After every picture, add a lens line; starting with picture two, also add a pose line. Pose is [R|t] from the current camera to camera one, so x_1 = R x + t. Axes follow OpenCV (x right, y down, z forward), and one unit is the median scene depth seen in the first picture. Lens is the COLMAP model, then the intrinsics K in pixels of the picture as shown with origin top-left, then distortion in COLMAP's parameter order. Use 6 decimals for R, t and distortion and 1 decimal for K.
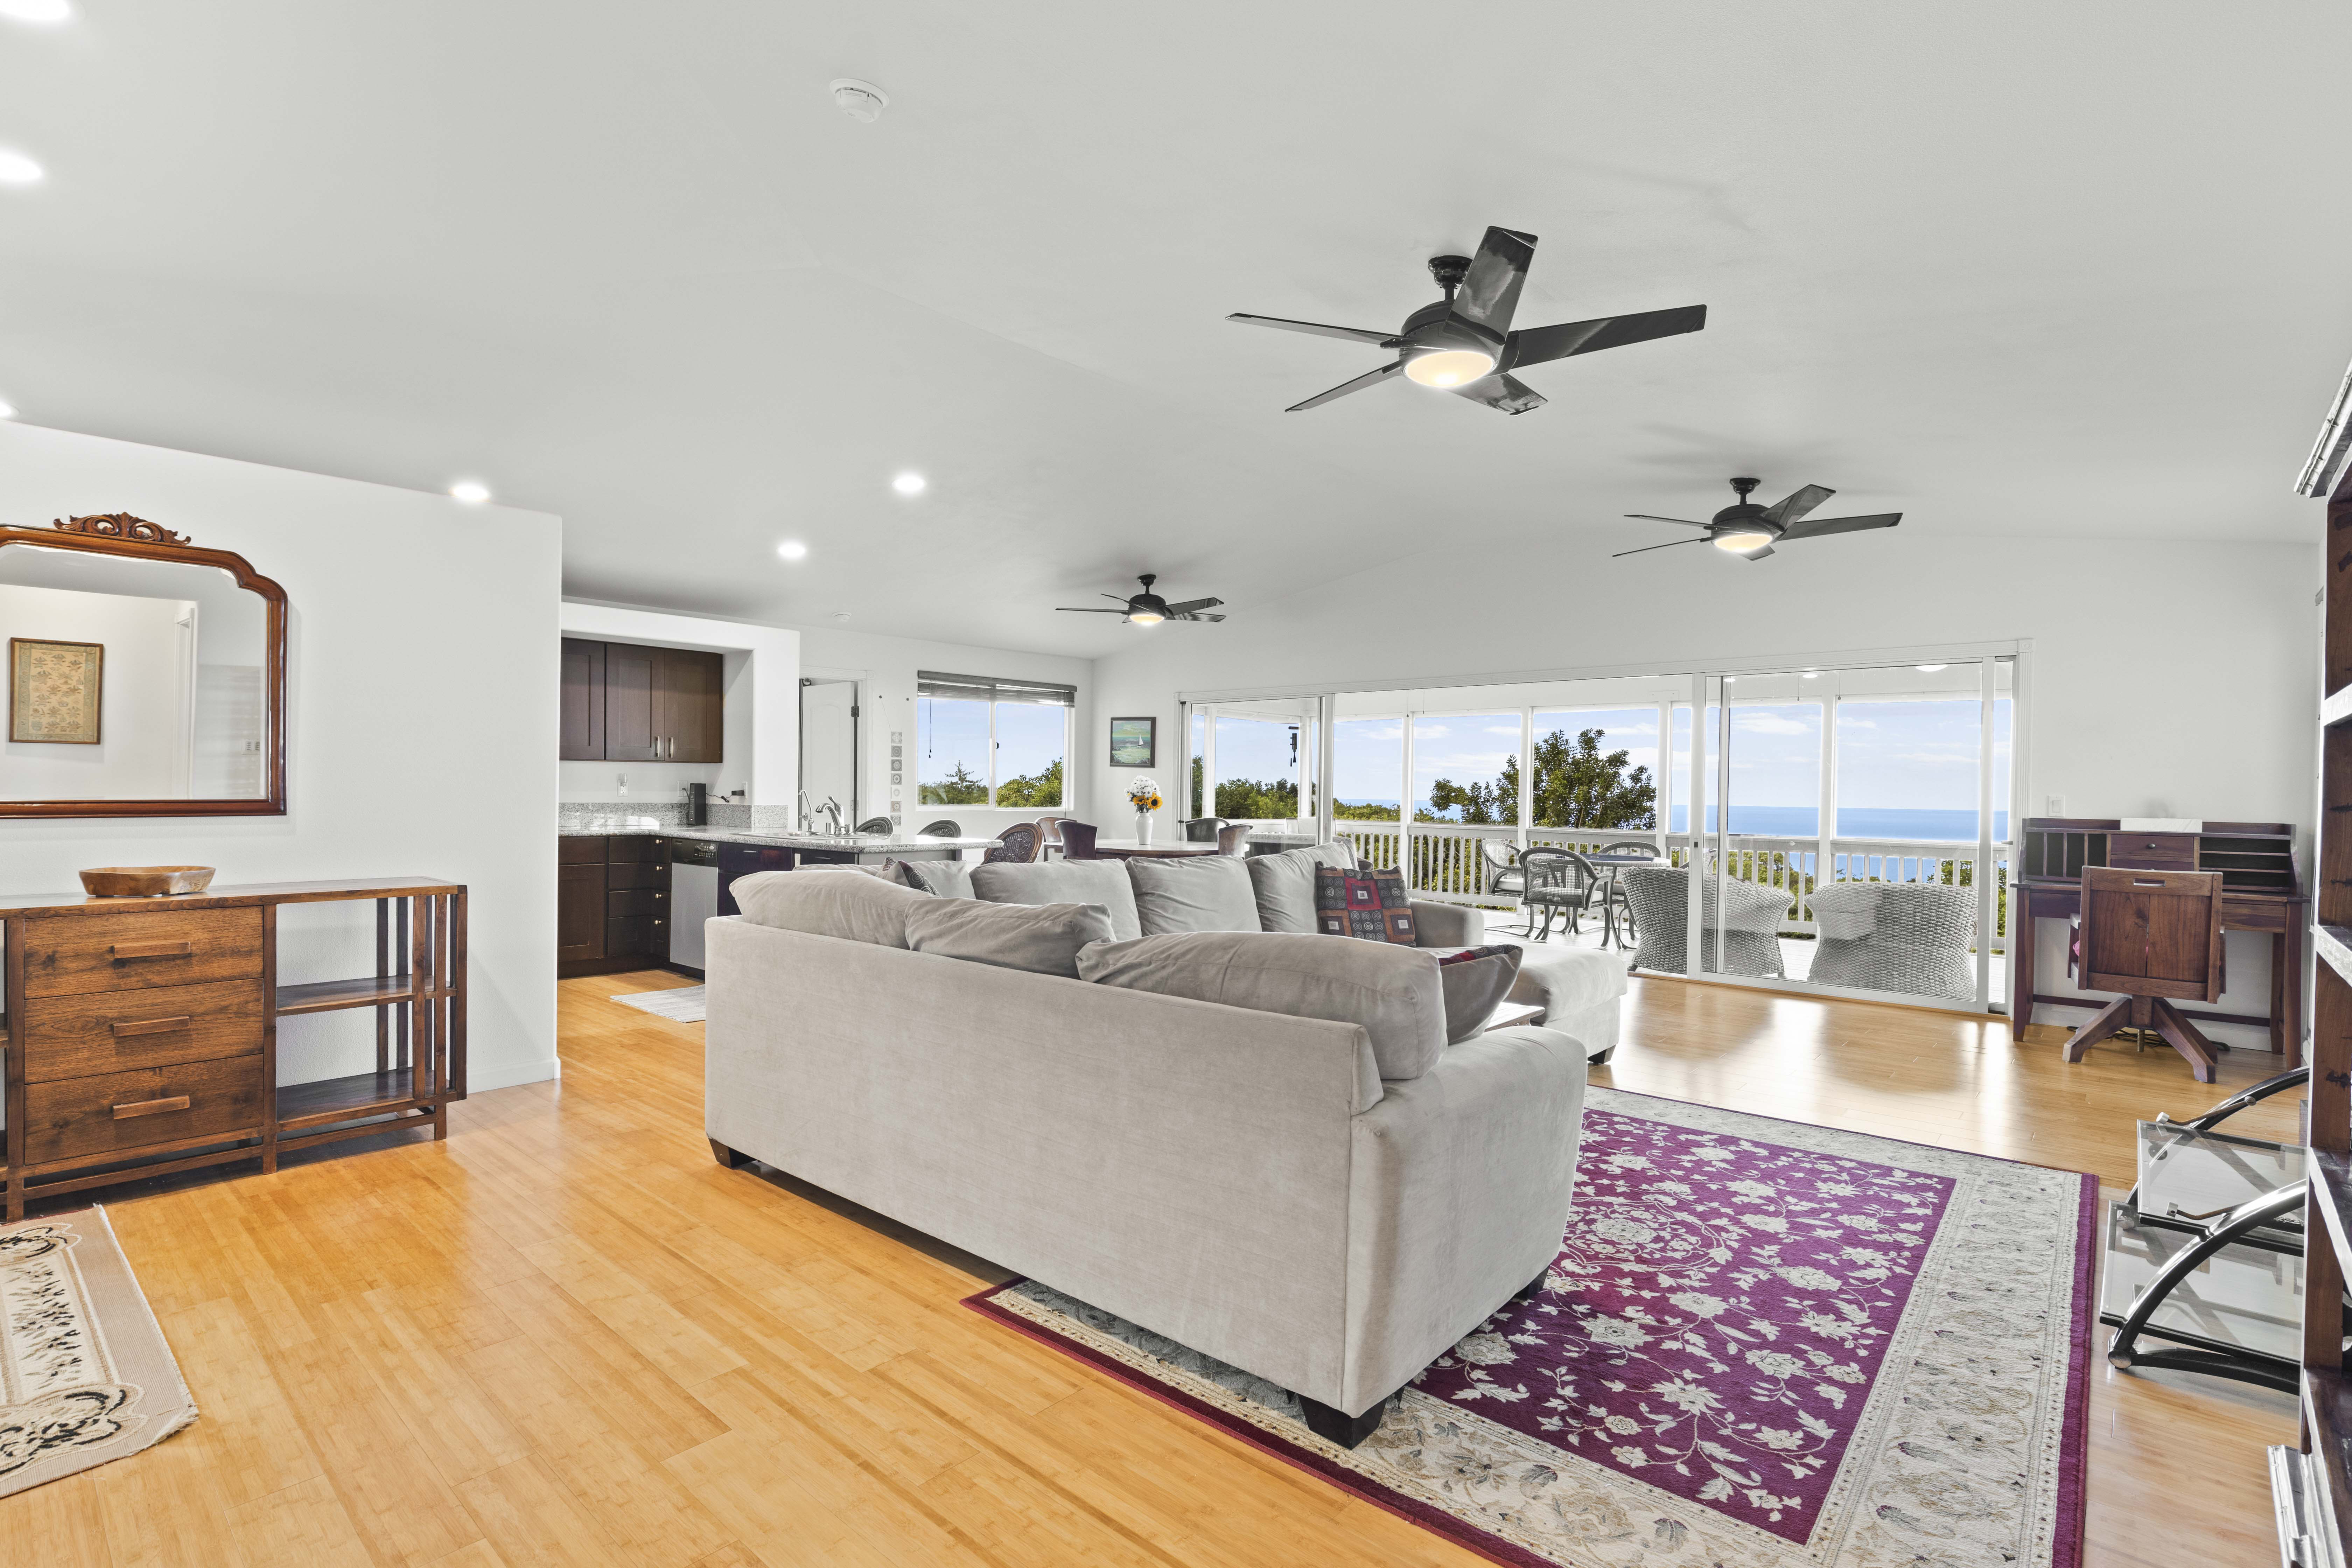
lens RADIAL K [[1145.6, 0, 1148.4], [0, 1145.6, 790.2], [0, 0, 1]] dist [0.000679, -0.000011]
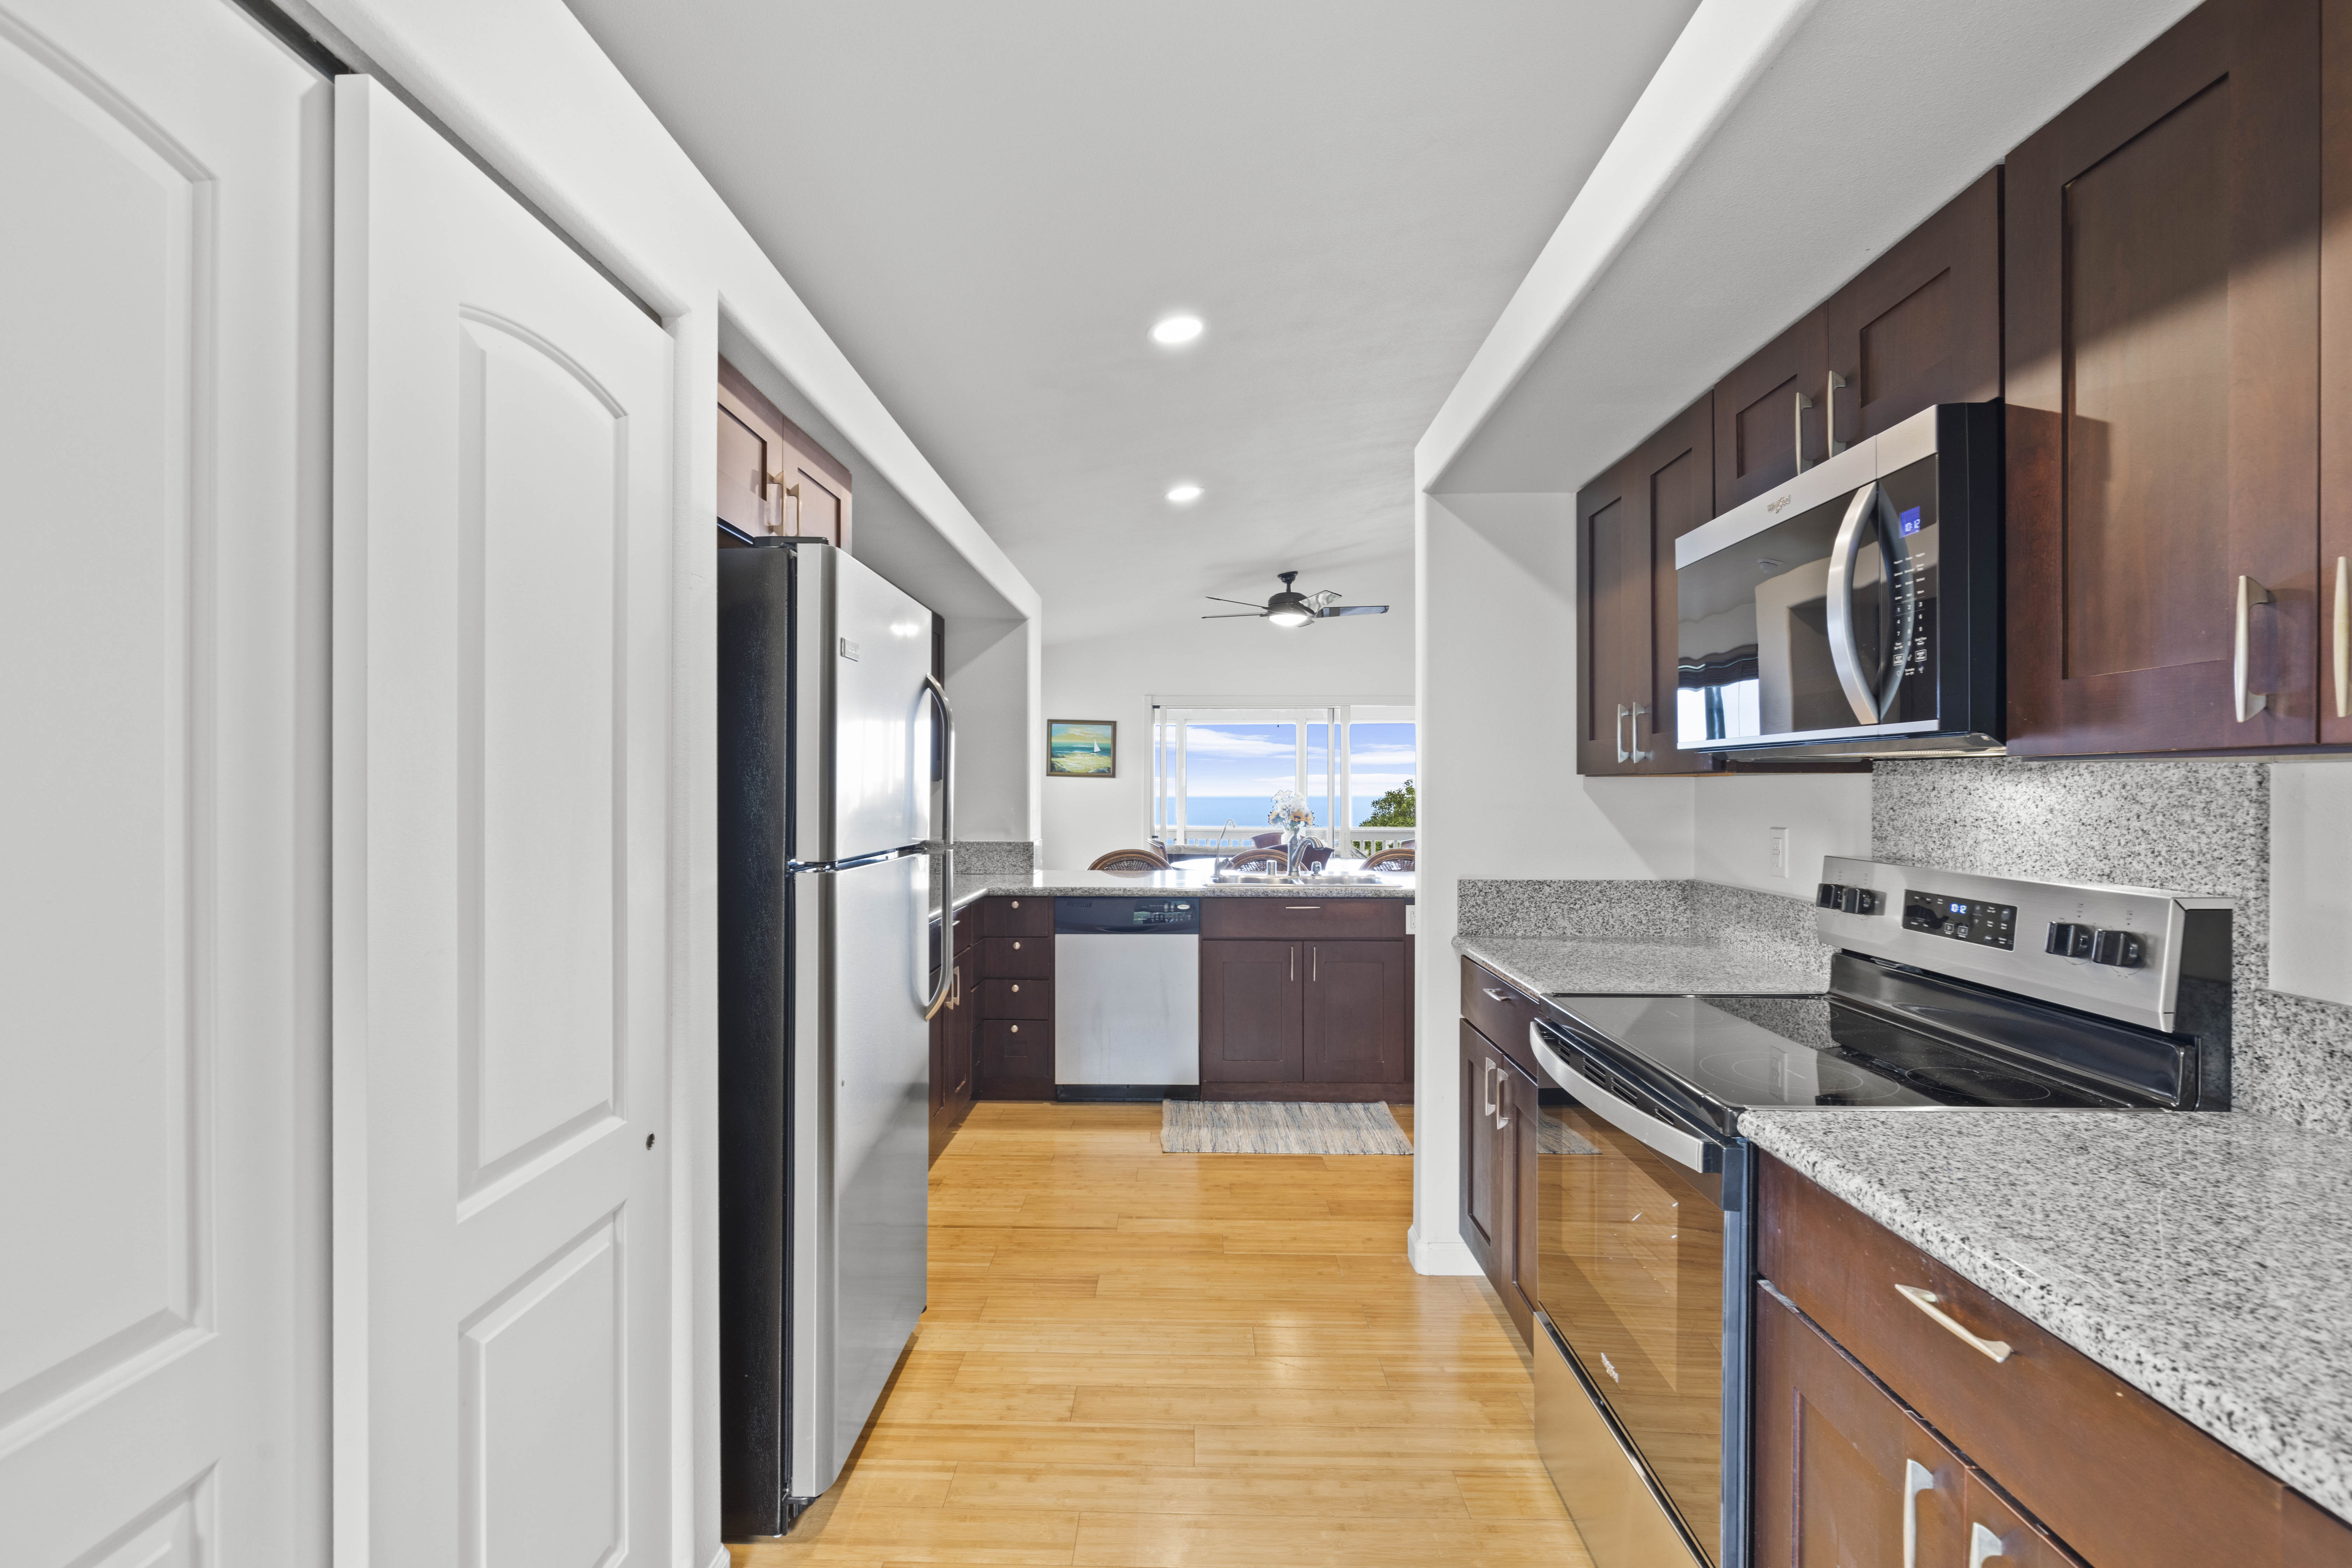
lens RADIAL K [[1121.9, 0, 1179.8], [0, 1121.9, 796.2], [0, 0, 1]] dist [-0.000547, -0.000295]
pose [[0.748218, -0.018438, 0.663197, -0.669562], [0.010987, 0.999821, 0.015401, -0.022560], [-0.663362, -0.004236, 0.748286, 0.387832]]
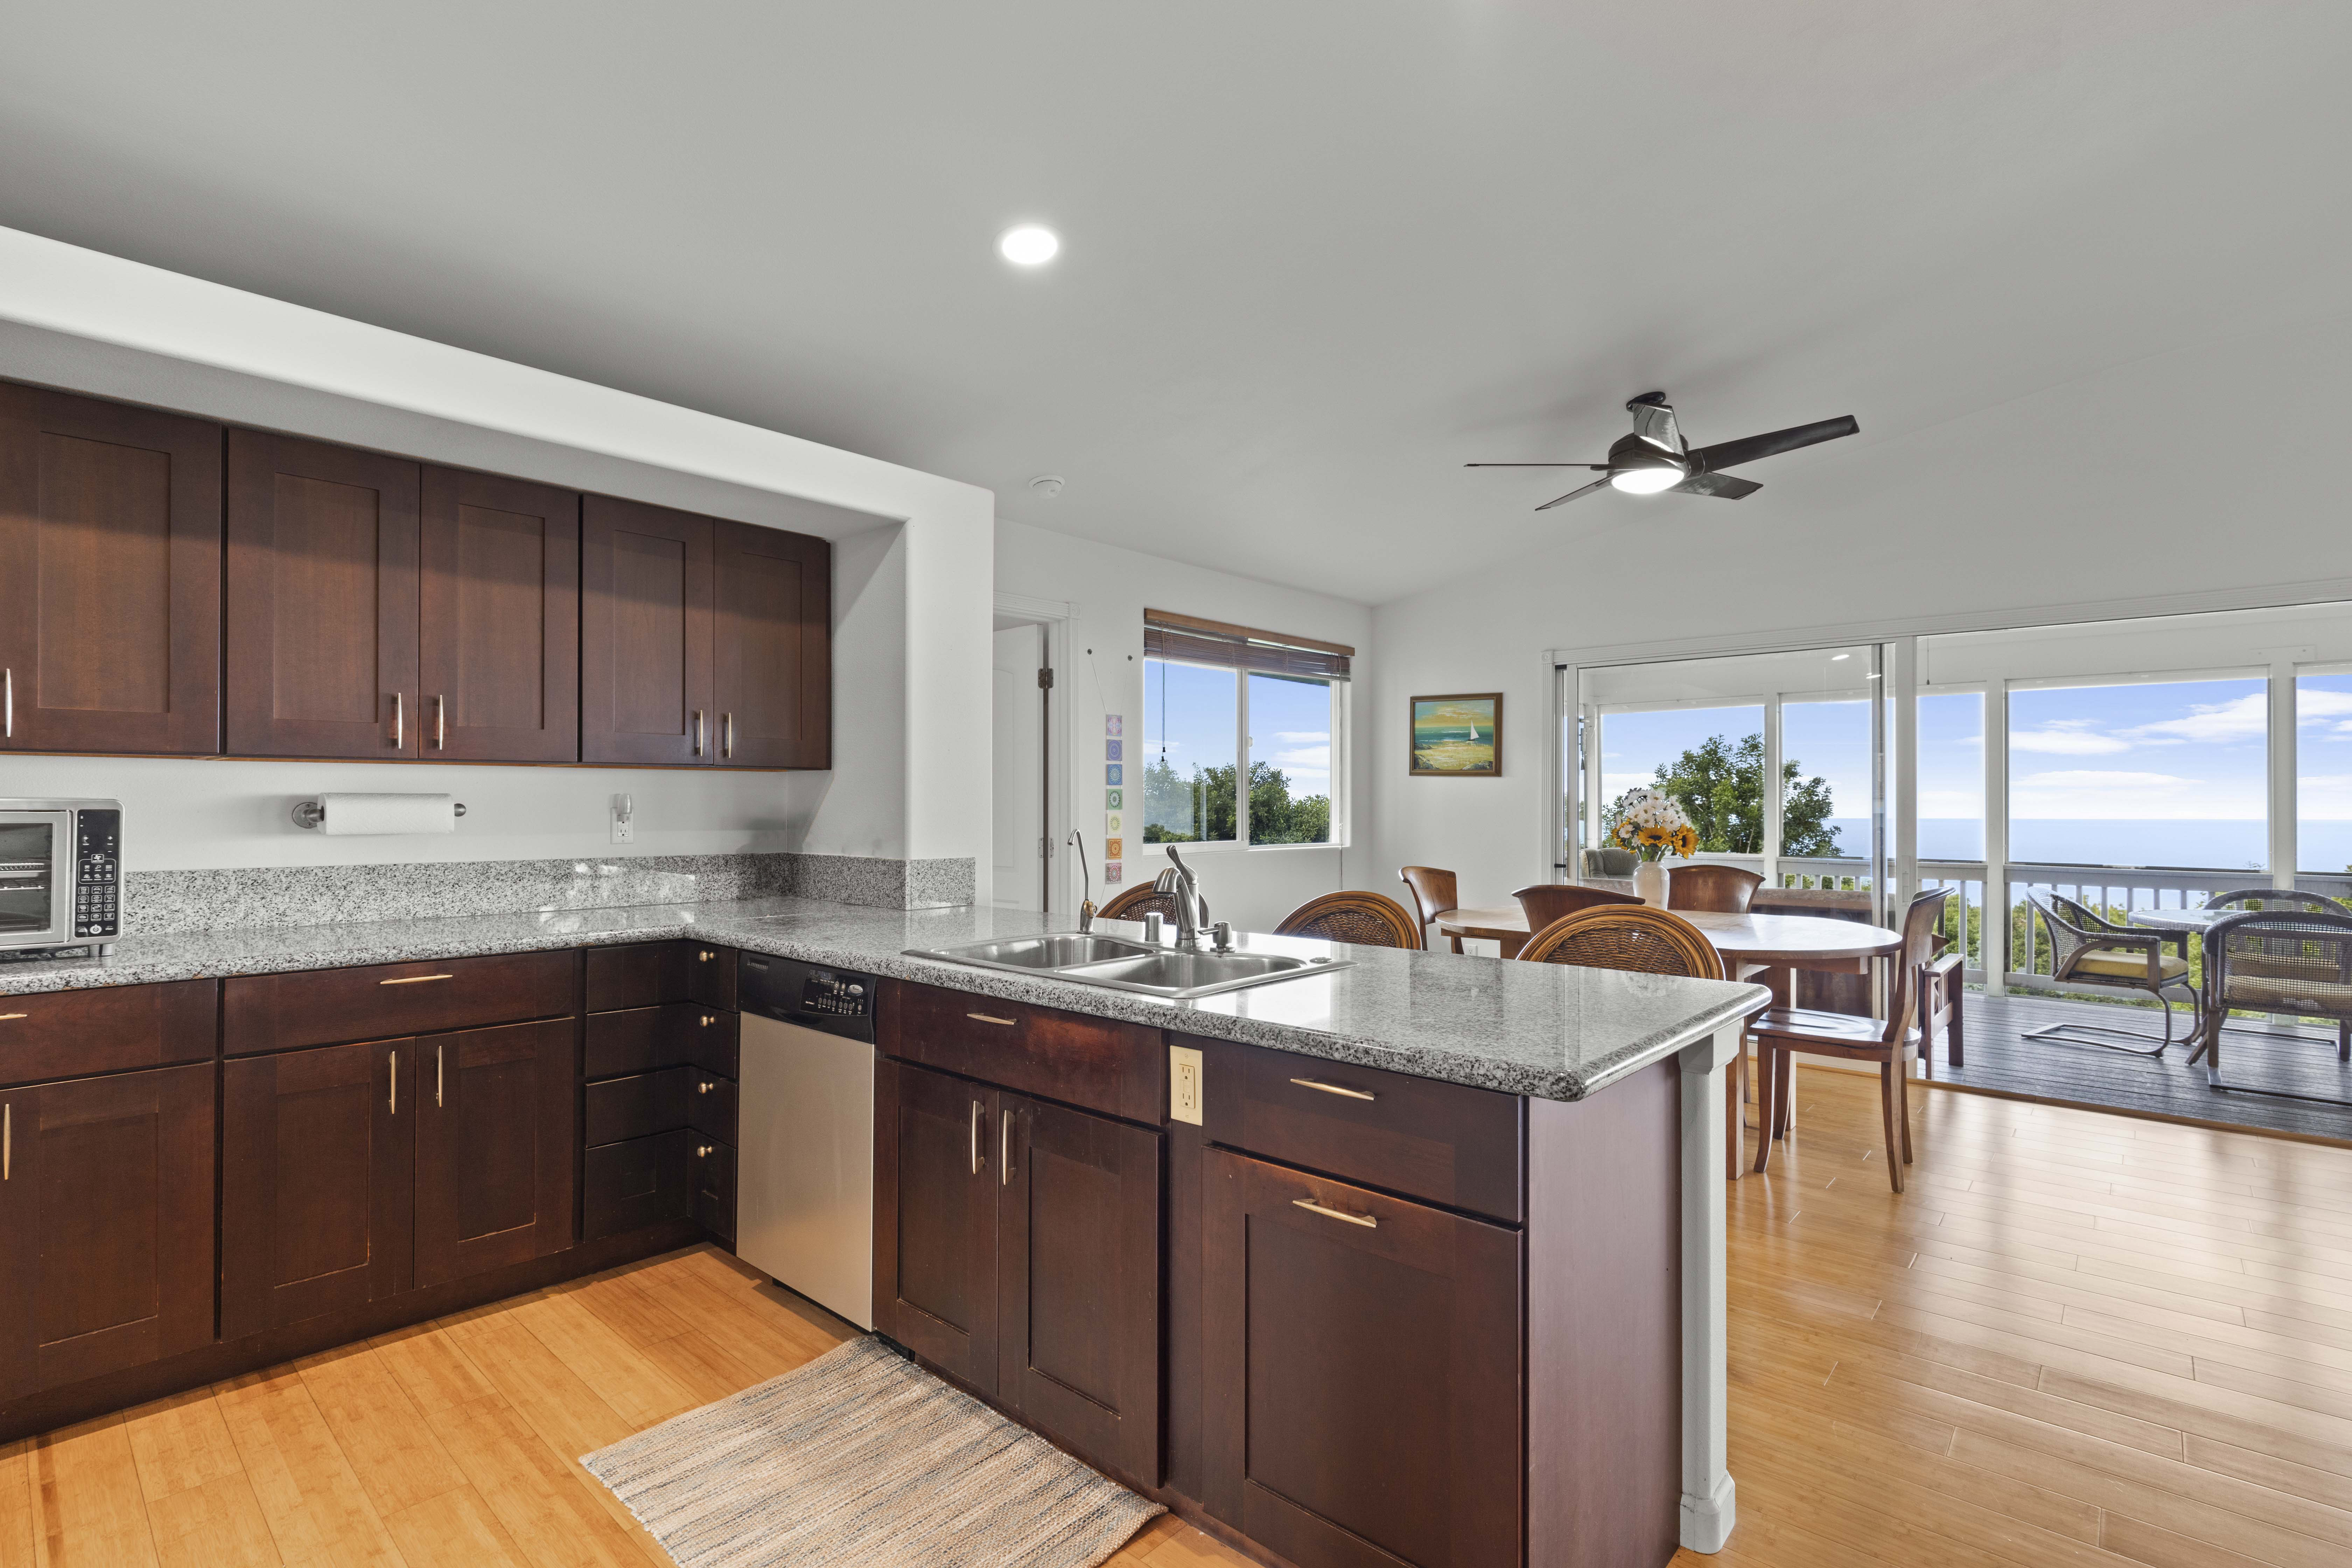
lens RADIAL K [[1116.2, 0, 1141.0], [0, 1116.2, 796.5], [0, 0, 1]] dist [-0.006904, -0.000626]
pose [[0.999927, -0.010068, -0.006712, -0.226390], [0.010011, 0.999913, -0.008552, -0.007079], [0.006798, 0.008485, 0.999941, 0.506091]]
